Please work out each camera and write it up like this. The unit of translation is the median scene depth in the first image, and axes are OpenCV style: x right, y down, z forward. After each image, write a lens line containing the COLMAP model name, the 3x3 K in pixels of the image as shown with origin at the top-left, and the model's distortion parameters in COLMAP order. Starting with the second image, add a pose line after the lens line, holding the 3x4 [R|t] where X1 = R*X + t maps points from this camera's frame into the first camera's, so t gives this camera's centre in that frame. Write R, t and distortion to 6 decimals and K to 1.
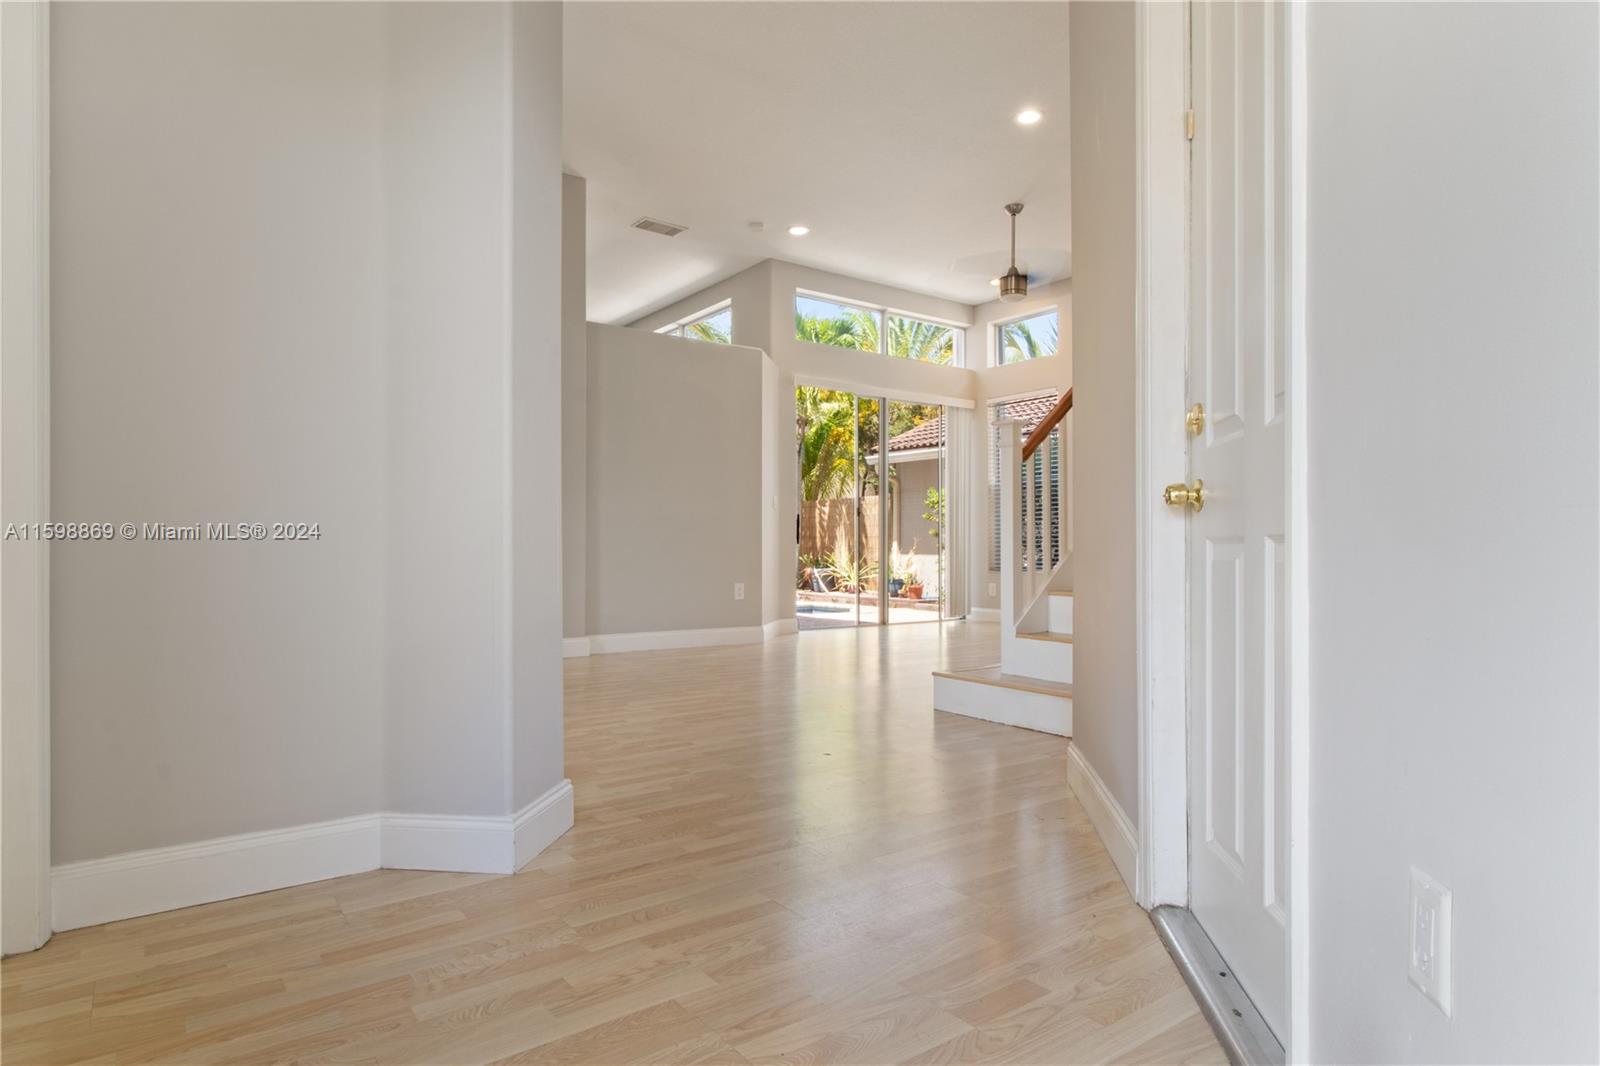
lens RADIAL K [[890.2, 0, 794.3], [0, 890.2, 538.7], [0, 0, 1]] dist [0.004333, 0.000220]
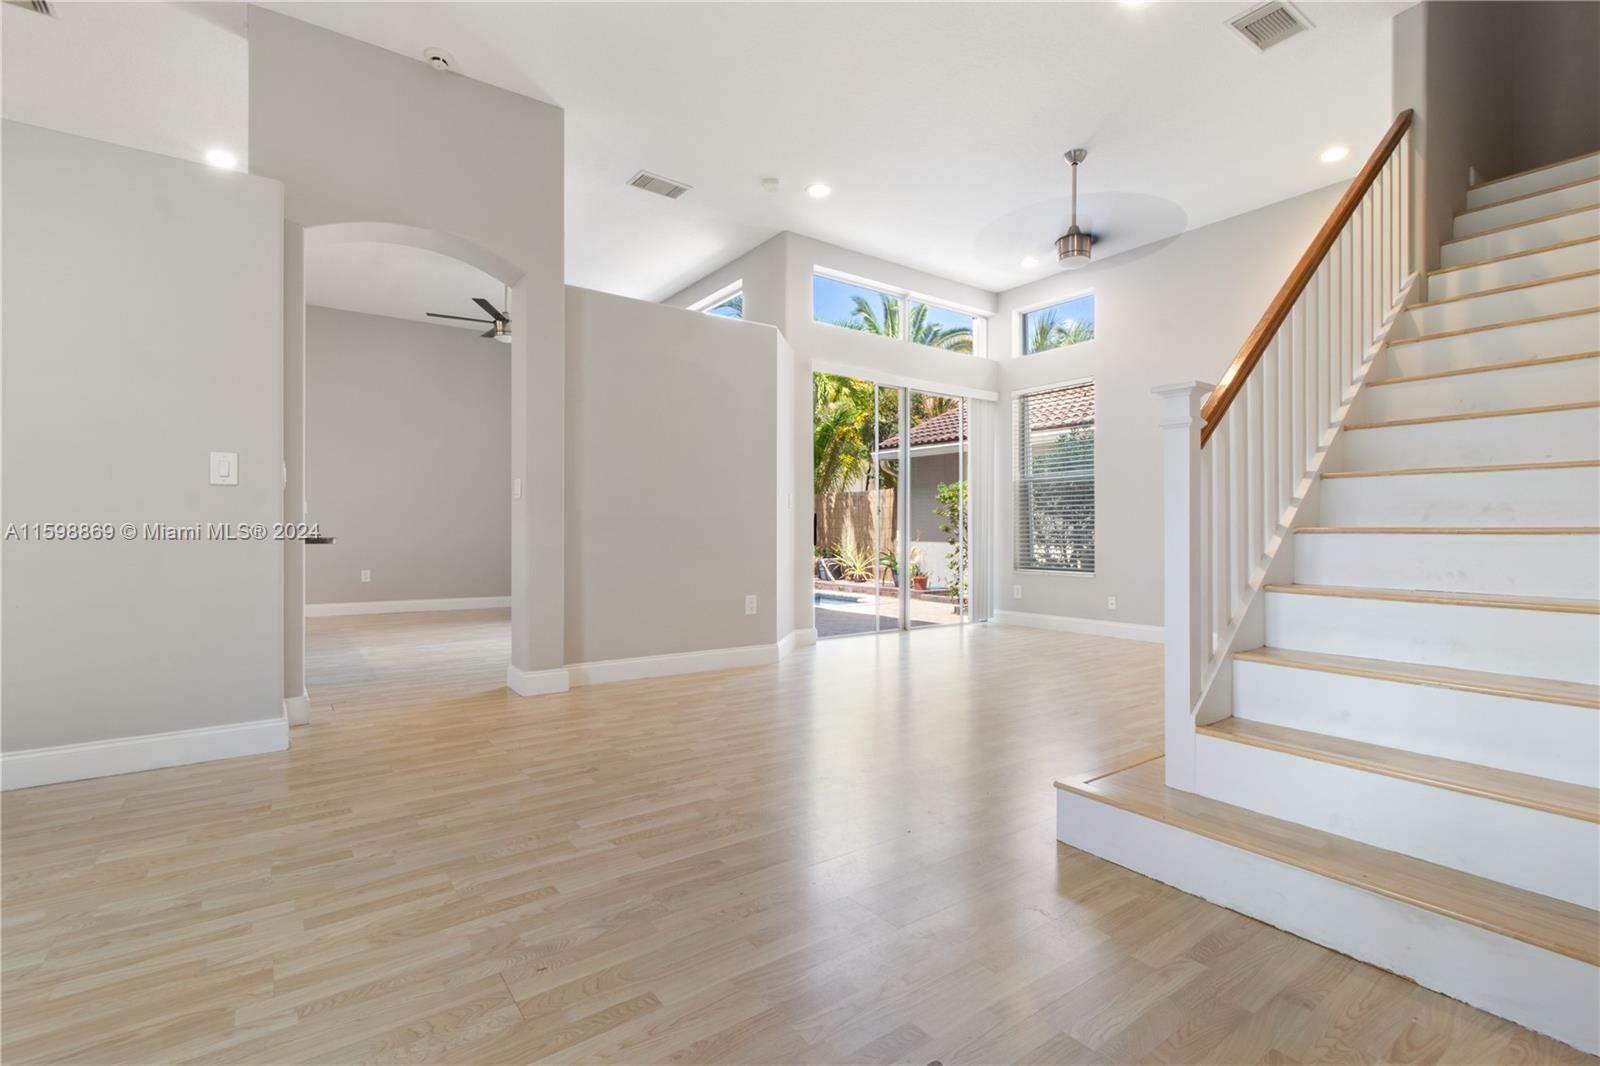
lens RADIAL K [[745.3, 0, 797.9], [0, 745.3, 529.2], [0, 0, 1]] dist [0.002835, 0.000286]
pose [[0.999999, 0.001451, 0.000496, -0.013038], [-0.001455, 0.999970, 0.007596, -0.015894], [-0.000485, -0.007597, 0.999971, 0.220779]]
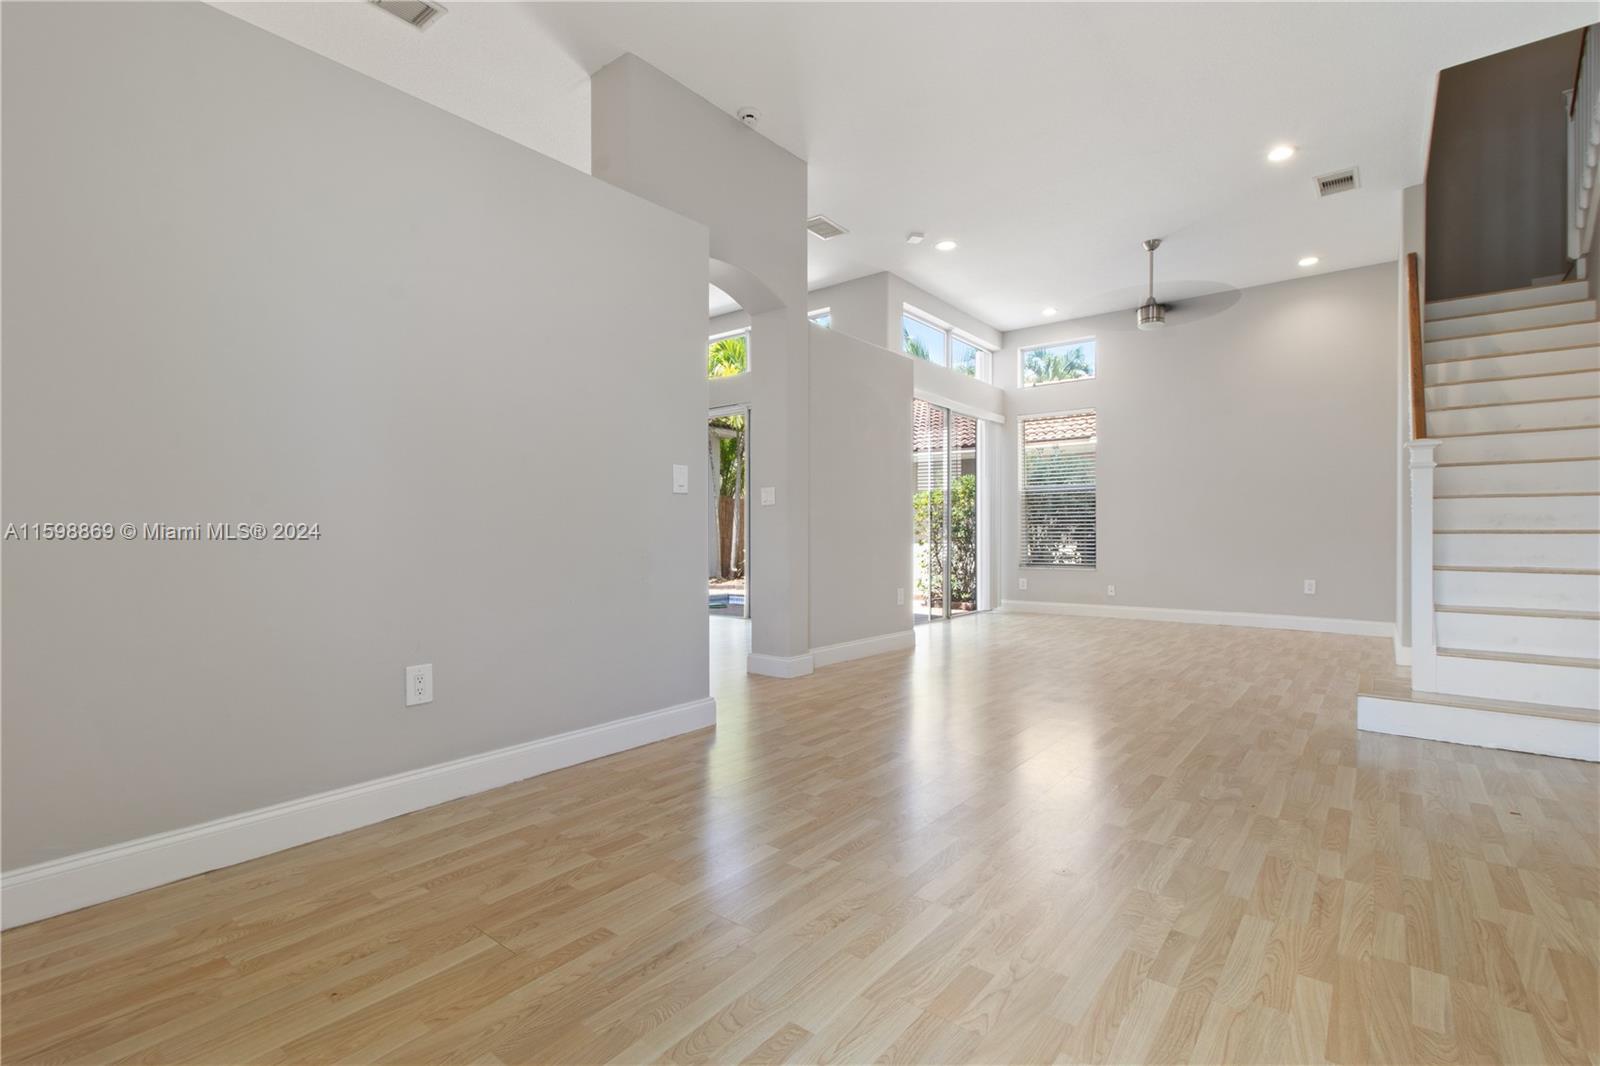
lens RADIAL K [[745.3, 0, 821.7], [0, 745.3, 530.4], [0, 0, 1]] dist [0.002835, 0.000286]
pose [[0.962608, 0.000858, 0.270896, -0.303731], [-0.002204, 0.999987, 0.004663, -0.015716], [-0.270889, -0.005086, 0.962597, 0.170015]]
